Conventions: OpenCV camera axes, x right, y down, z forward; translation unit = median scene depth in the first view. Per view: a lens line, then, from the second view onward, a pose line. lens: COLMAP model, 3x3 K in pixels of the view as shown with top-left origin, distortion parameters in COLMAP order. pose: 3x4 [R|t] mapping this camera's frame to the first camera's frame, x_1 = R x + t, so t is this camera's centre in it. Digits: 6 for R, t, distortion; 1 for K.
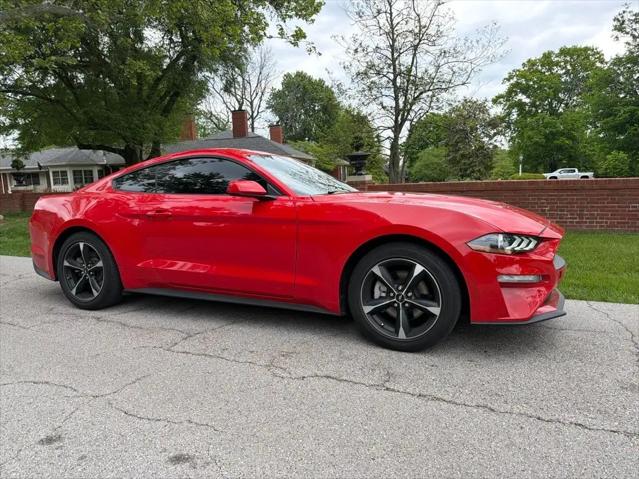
lens RADIAL K [[450.4, 0, 324.3], [0, 450.4, 240.6], [0, 0, 1]] dist [0.044208, -0.058581]
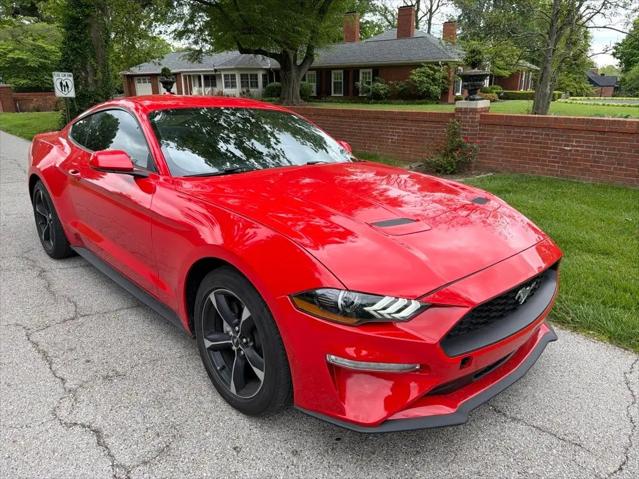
lens RADIAL K [[450.4, 0, 324.3], [0, 450.4, 240.6], [0, 0, 1]] dist [0.044208, -0.058581]
pose [[0.928894, 0.144684, -0.340915, 0.044986], [-0.072950, 0.973977, 0.214586, -0.017091], [0.363090, -0.174457, 0.915276, 0.034701]]
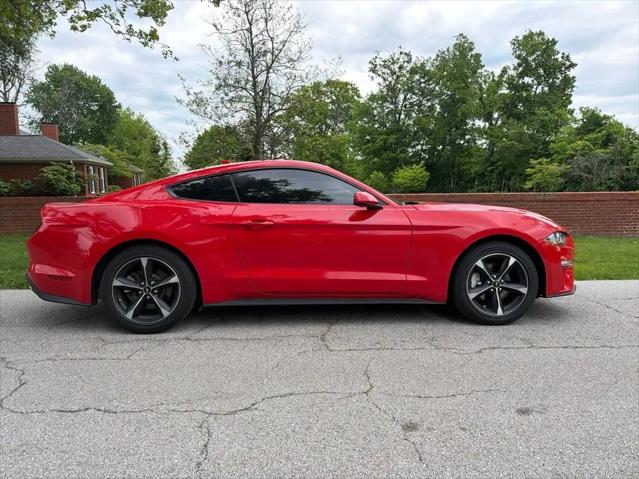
lens RADIAL K [[446.3, 0, 333.2], [0, 446.3, 239.6], [0, 0, 1]] dist [0.044407, -0.060016]
pose [[0.879524, -0.030017, 0.474907, -0.072532], [0.042484, 0.998976, -0.015538, -0.000081], [-0.473955, 0.033842, 0.879899, 0.006960]]
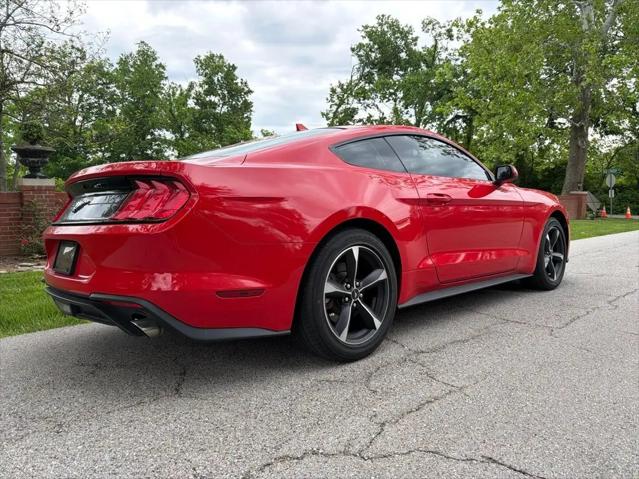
lens RADIAL K [[450.4, 0, 324.3], [0, 450.4, 240.6], [0, 0, 1]] dist [0.044208, -0.058581]
pose [[0.422505, -0.047157, 0.905133, -0.126164], [0.098396, 0.995130, 0.005915, -0.001151], [-0.901004, 0.086563, 0.425087, 0.091165]]
